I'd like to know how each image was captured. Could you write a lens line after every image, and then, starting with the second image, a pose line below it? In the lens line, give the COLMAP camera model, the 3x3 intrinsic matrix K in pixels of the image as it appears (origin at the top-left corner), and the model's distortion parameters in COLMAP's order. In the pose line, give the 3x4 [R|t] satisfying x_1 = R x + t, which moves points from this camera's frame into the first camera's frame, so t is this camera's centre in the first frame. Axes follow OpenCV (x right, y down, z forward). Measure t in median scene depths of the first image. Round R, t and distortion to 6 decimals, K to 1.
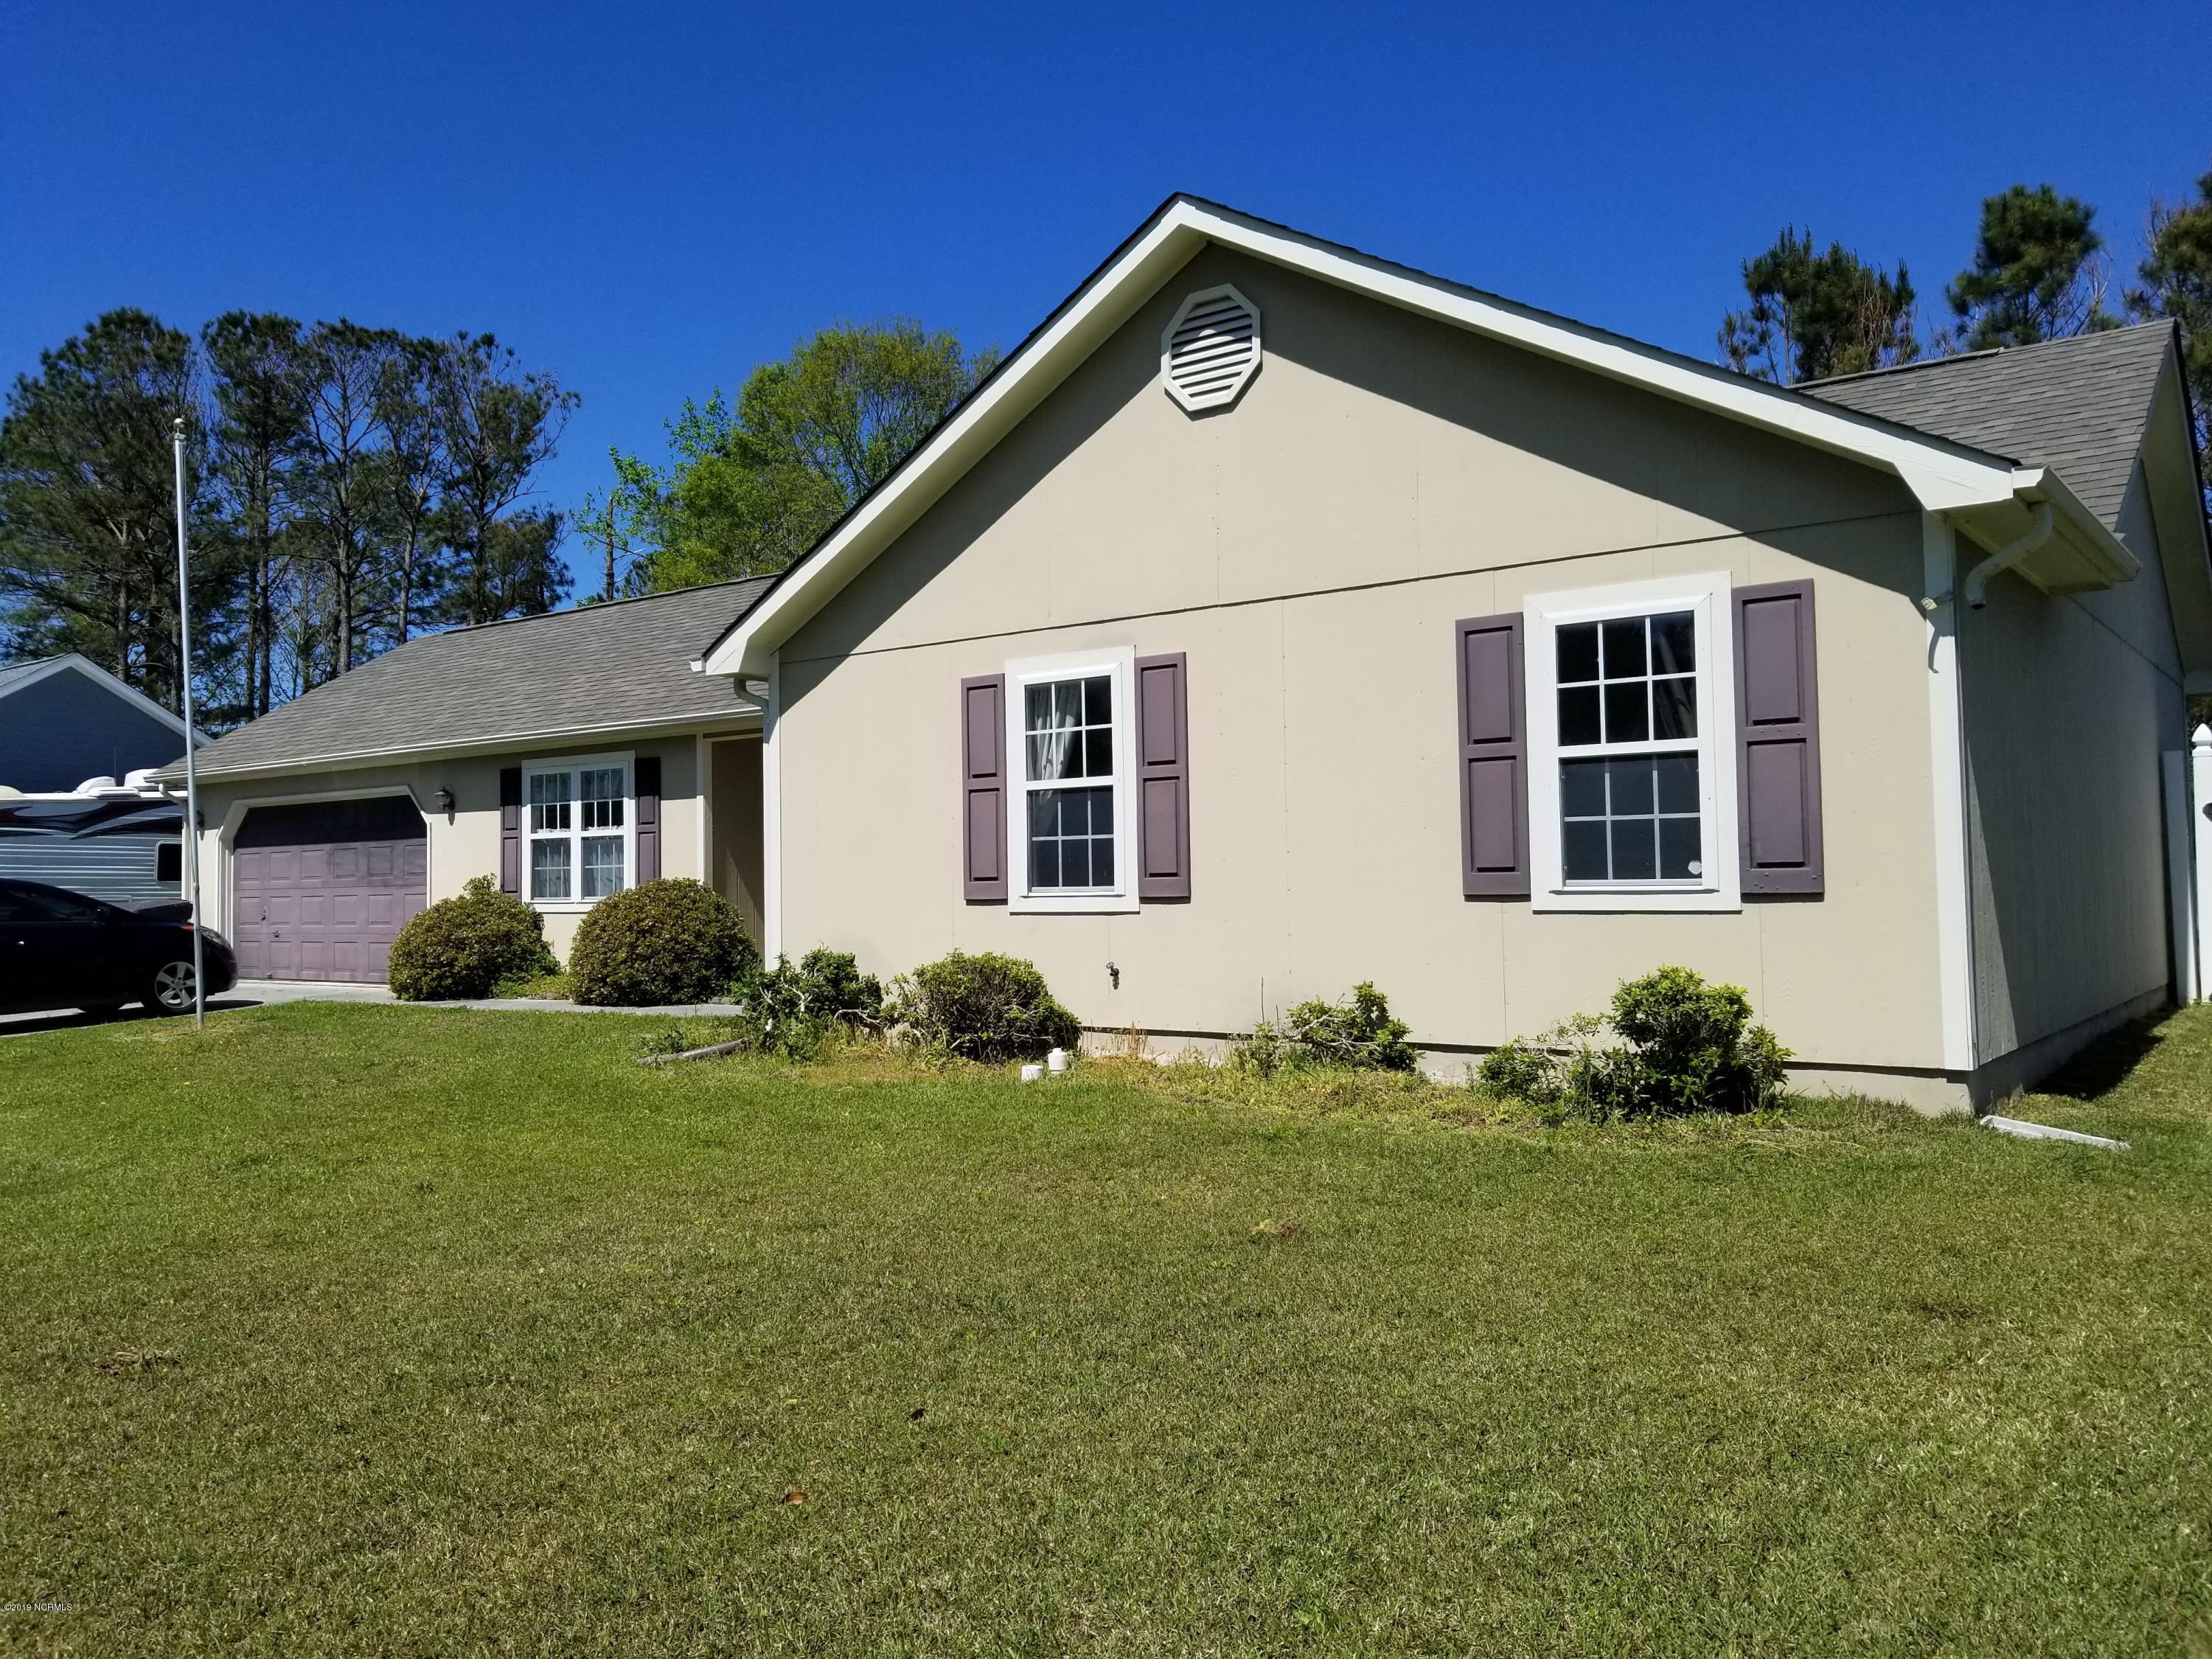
lens RADIAL K [[1735.6, 0, 1106.0], [0, 1735.6, 829.5], [0, 0, 1]] dist [0.080925, -0.141950]
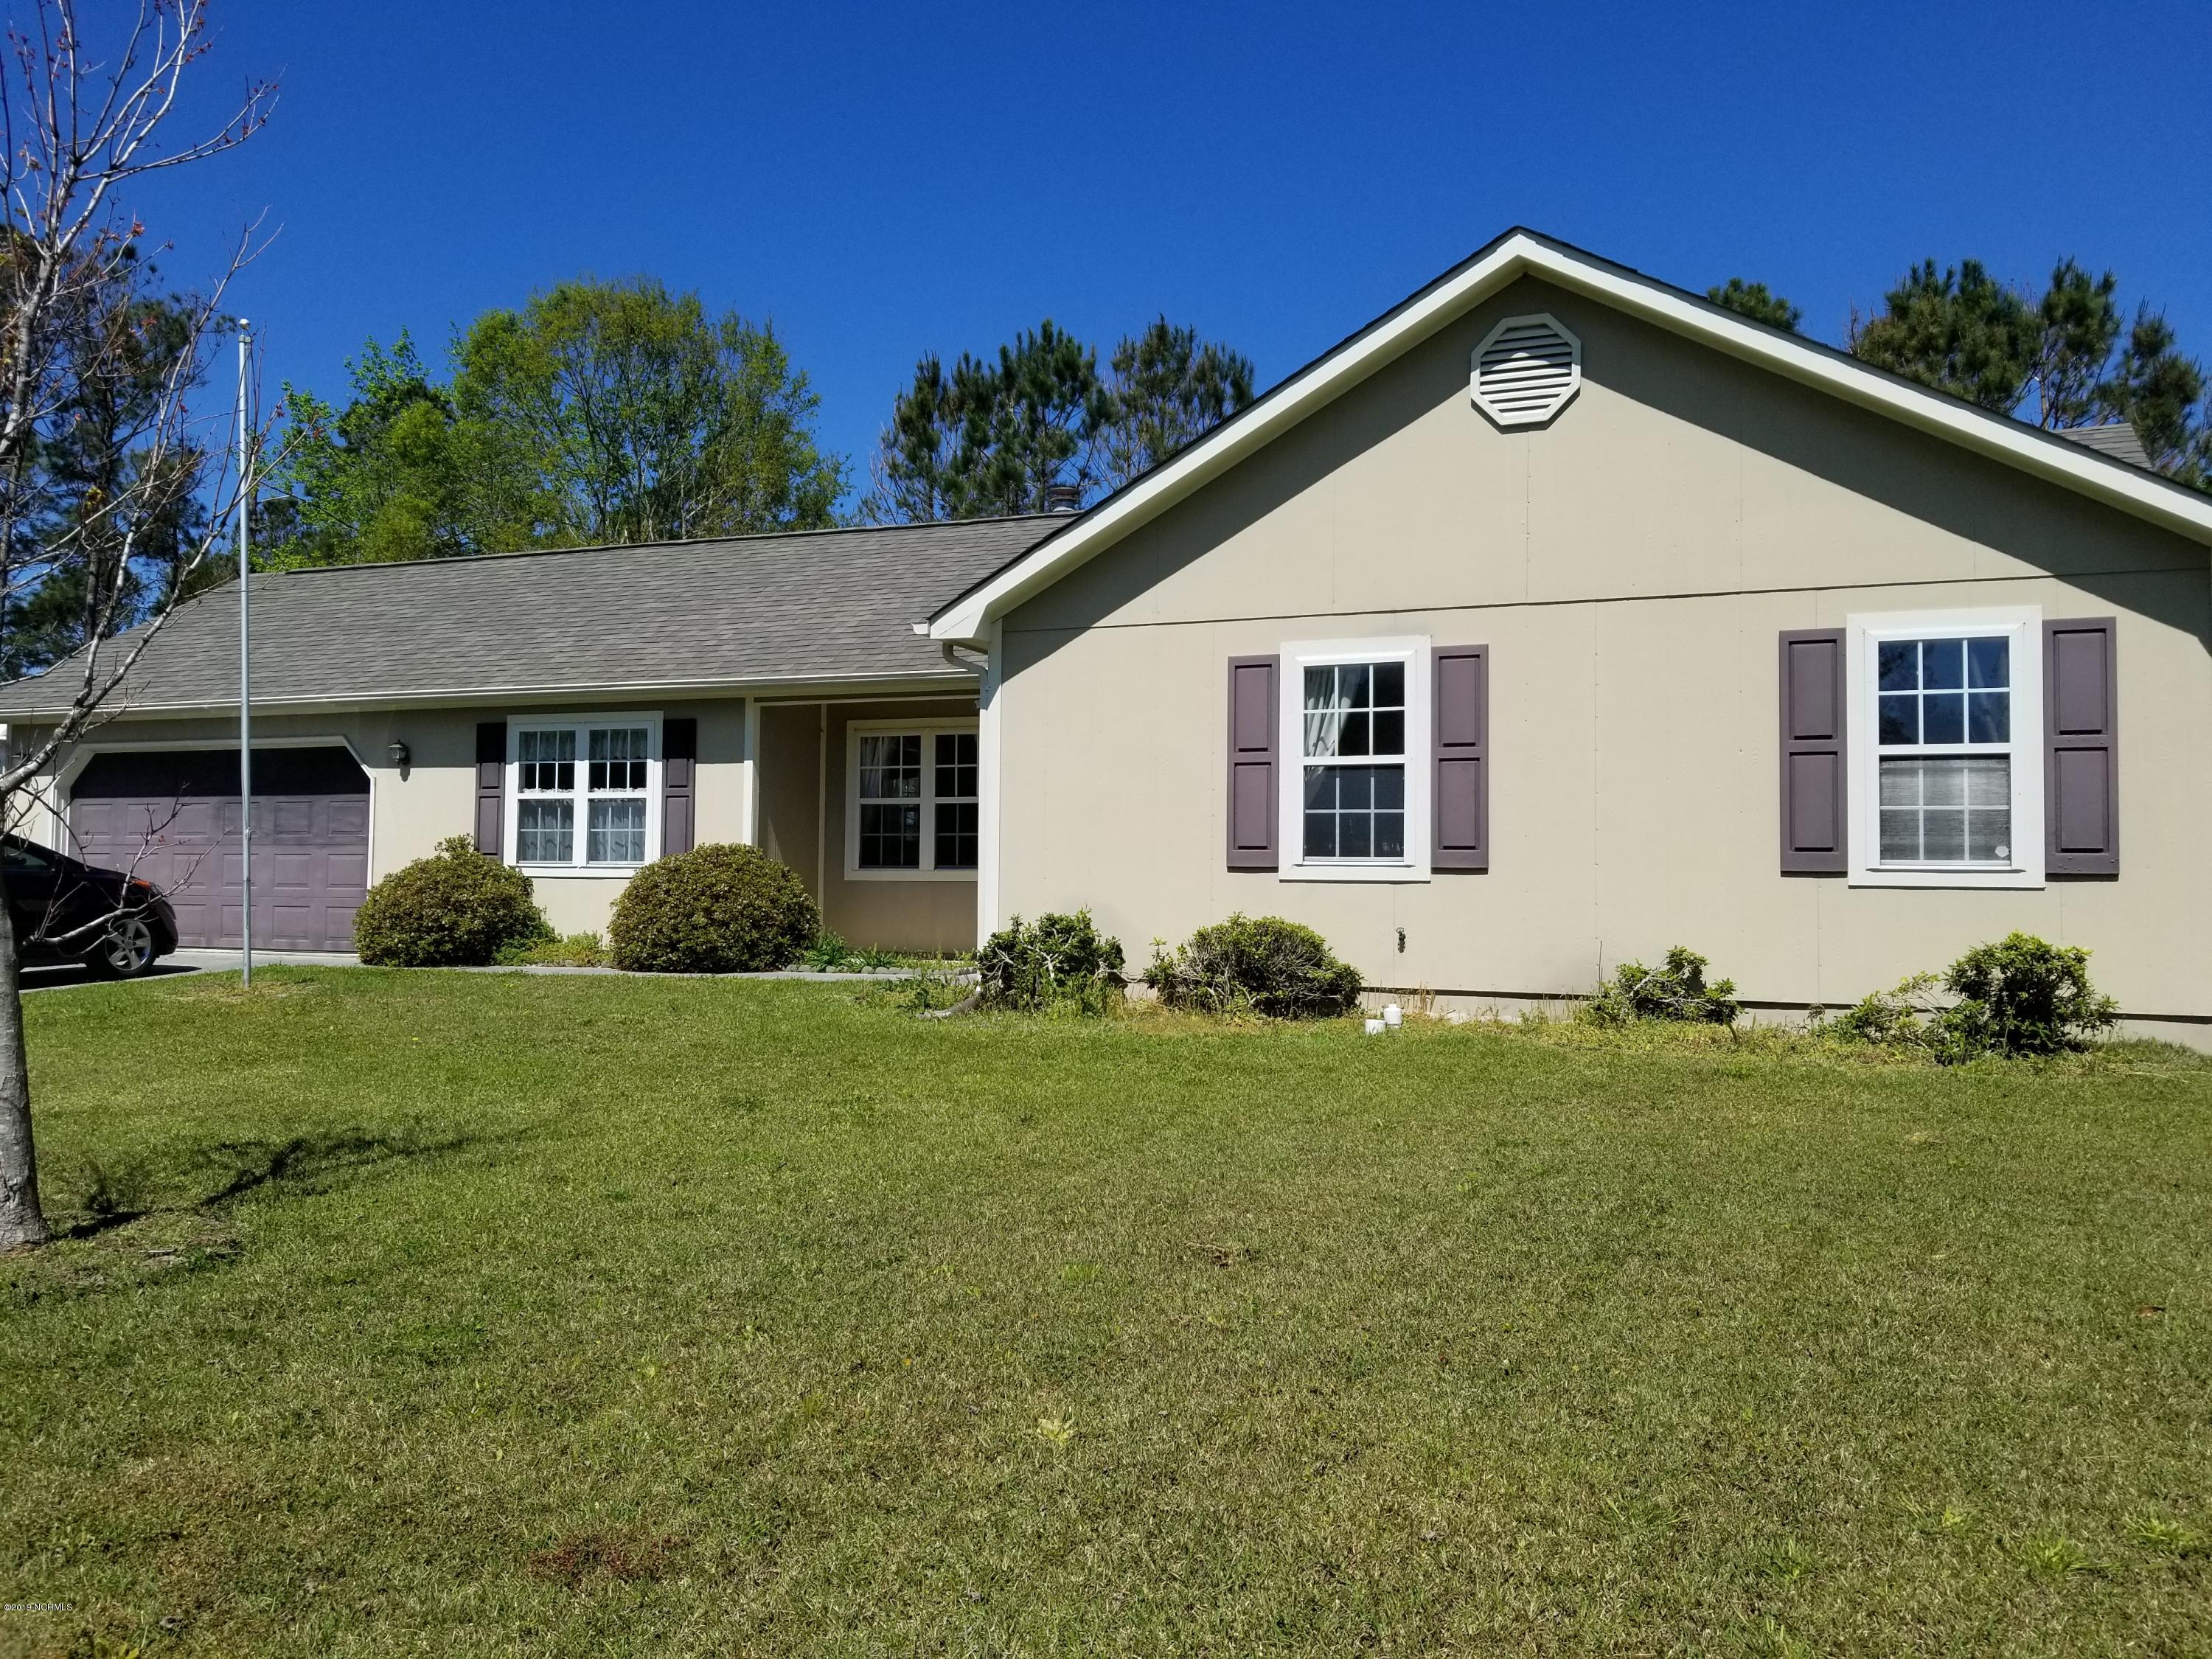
lens RADIAL K [[1735.6, 0, 1106.0], [0, 1735.6, 829.5], [0, 0, 1]] dist [0.080925, -0.141950]
pose [[0.963494, 0.035056, 0.265424, -0.446173], [-0.034605, 0.999381, -0.006377, 0.027841], [-0.265483, -0.003041, 0.964111, 0.006425]]
